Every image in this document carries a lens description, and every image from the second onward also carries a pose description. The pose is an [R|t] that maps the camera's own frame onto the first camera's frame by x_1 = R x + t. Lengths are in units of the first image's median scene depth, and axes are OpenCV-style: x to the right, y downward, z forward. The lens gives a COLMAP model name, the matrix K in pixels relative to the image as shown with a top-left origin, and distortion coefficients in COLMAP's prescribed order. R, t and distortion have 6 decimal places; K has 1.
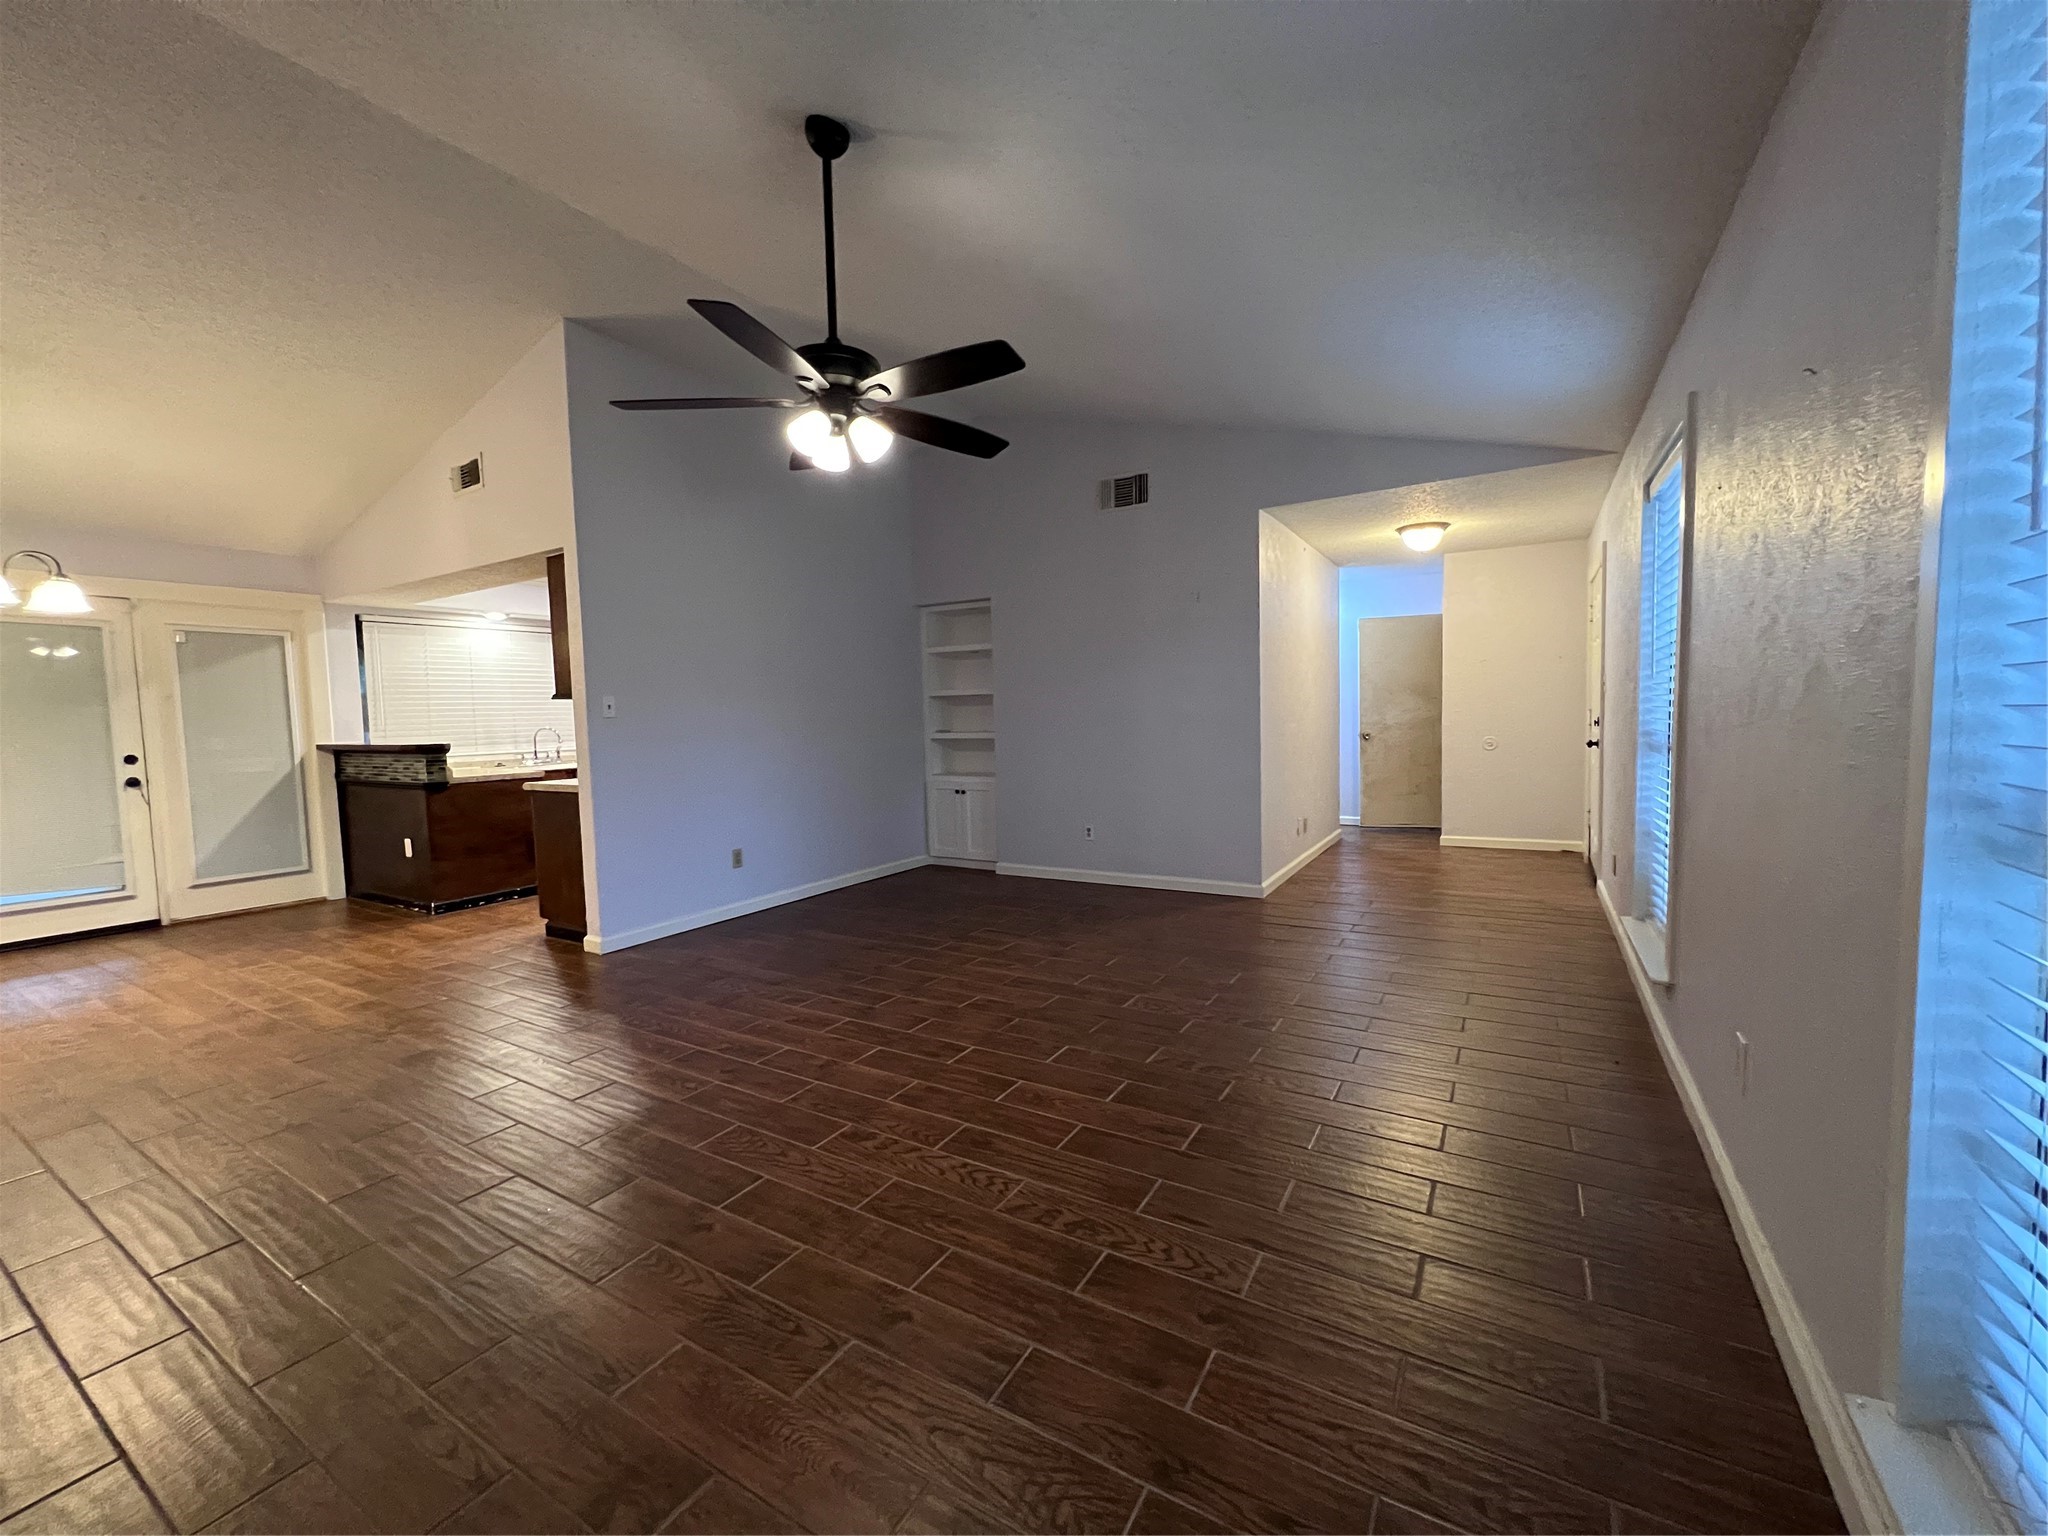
lens RADIAL K [[816.6, 0, 1031.8], [0, 816.6, 774.0], [0, 0, 1]] dist [-0.002694, 0.000809]
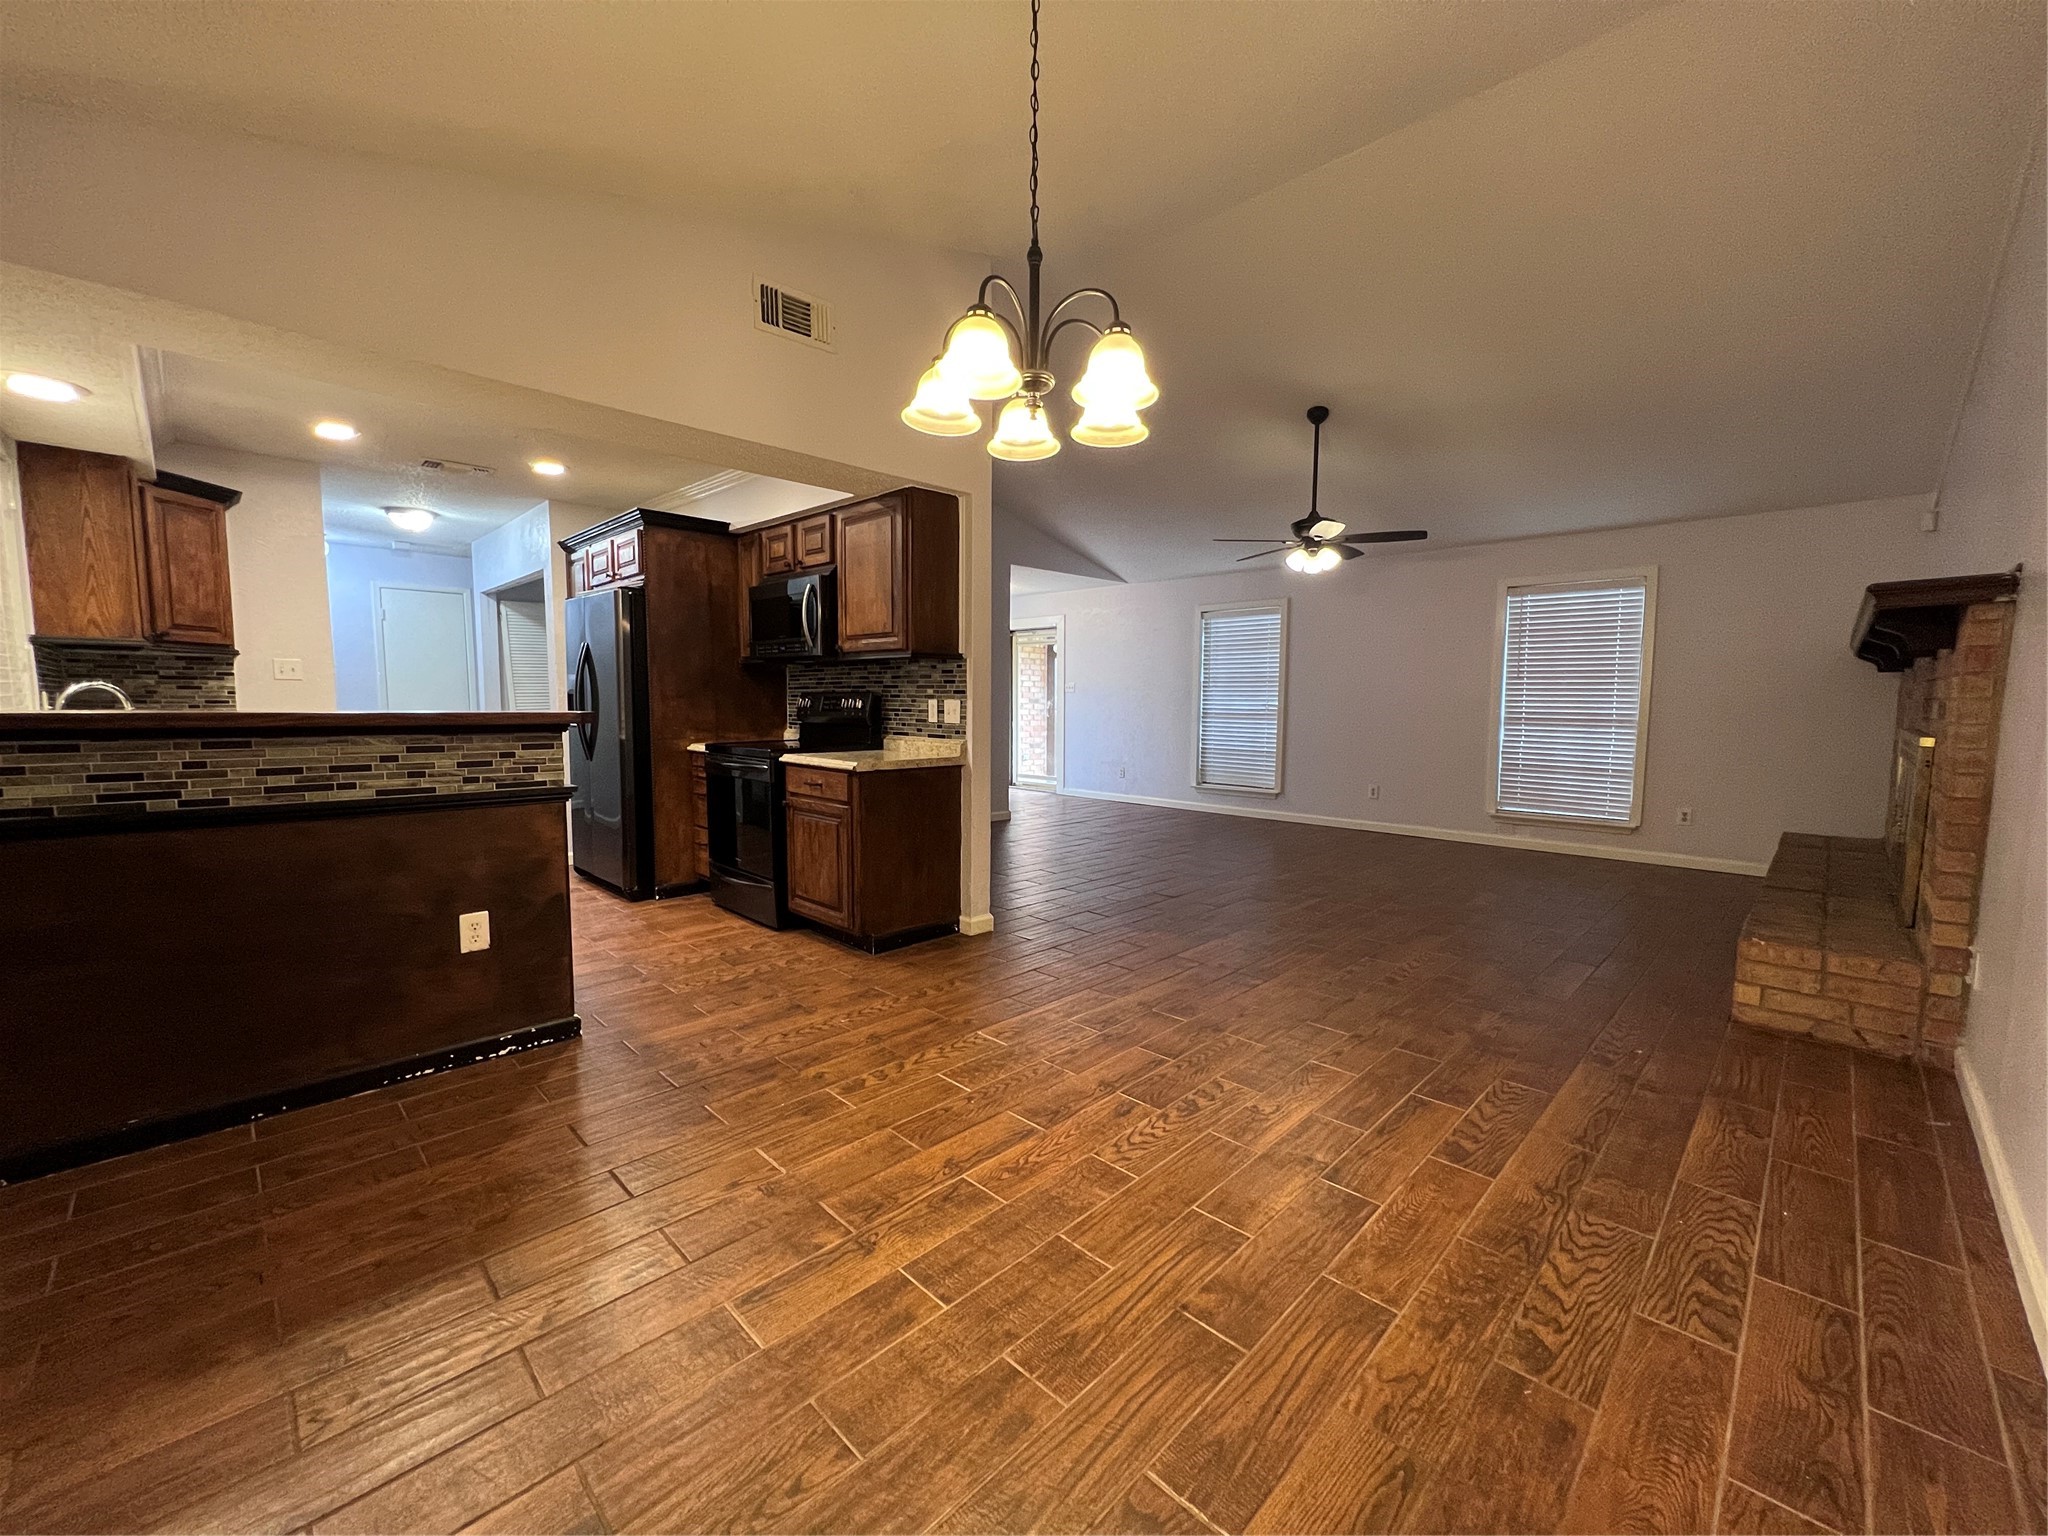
lens RADIAL K [[816.6, 0, 1030.5], [0, 816.6, 772.0], [0, 0, 1]] dist [-0.002694, 0.000809]
pose [[0.232023, -0.060084, 0.970853, -2.113962], [0.055207, 0.997295, 0.048527, -0.012619], [-0.971142, 0.042339, 0.234712, 1.059681]]
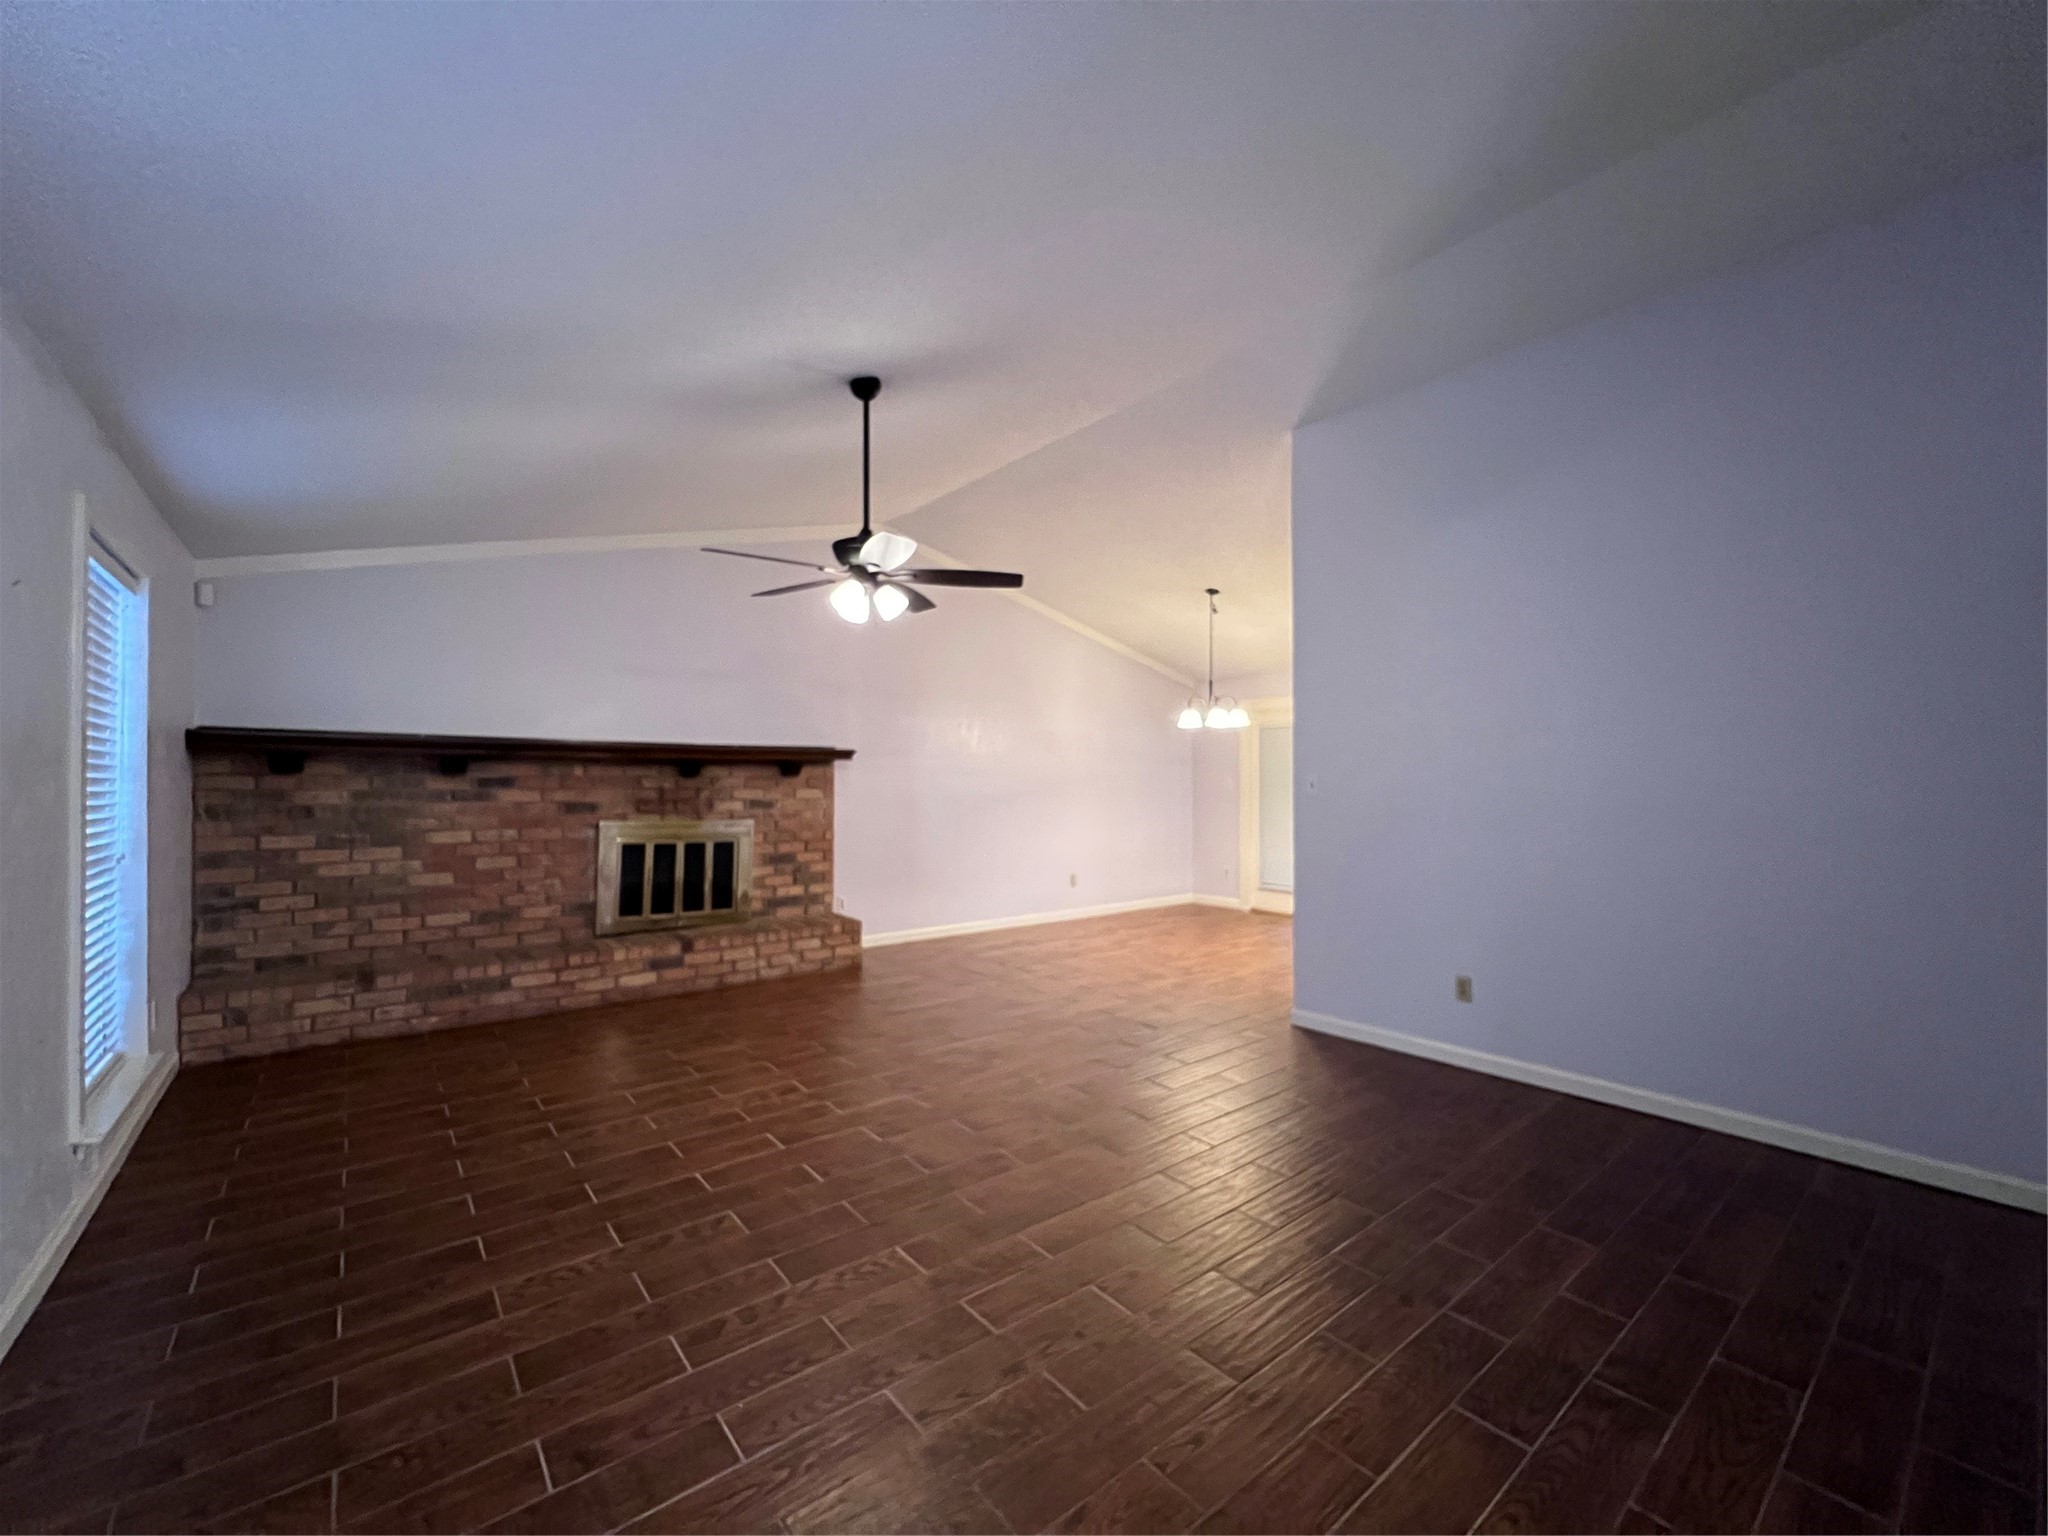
lens RADIAL K [[831.1, 0, 1020.0], [0, 831.1, 767.7], [0, 0, 1]] dist [0.001702, 0.000062]
pose [[-0.343579, 0.007614, -0.939093, 0.837682], [-0.057982, 0.997887, 0.029304, -0.166267], [0.937332, 0.064519, -0.342411, 1.495809]]
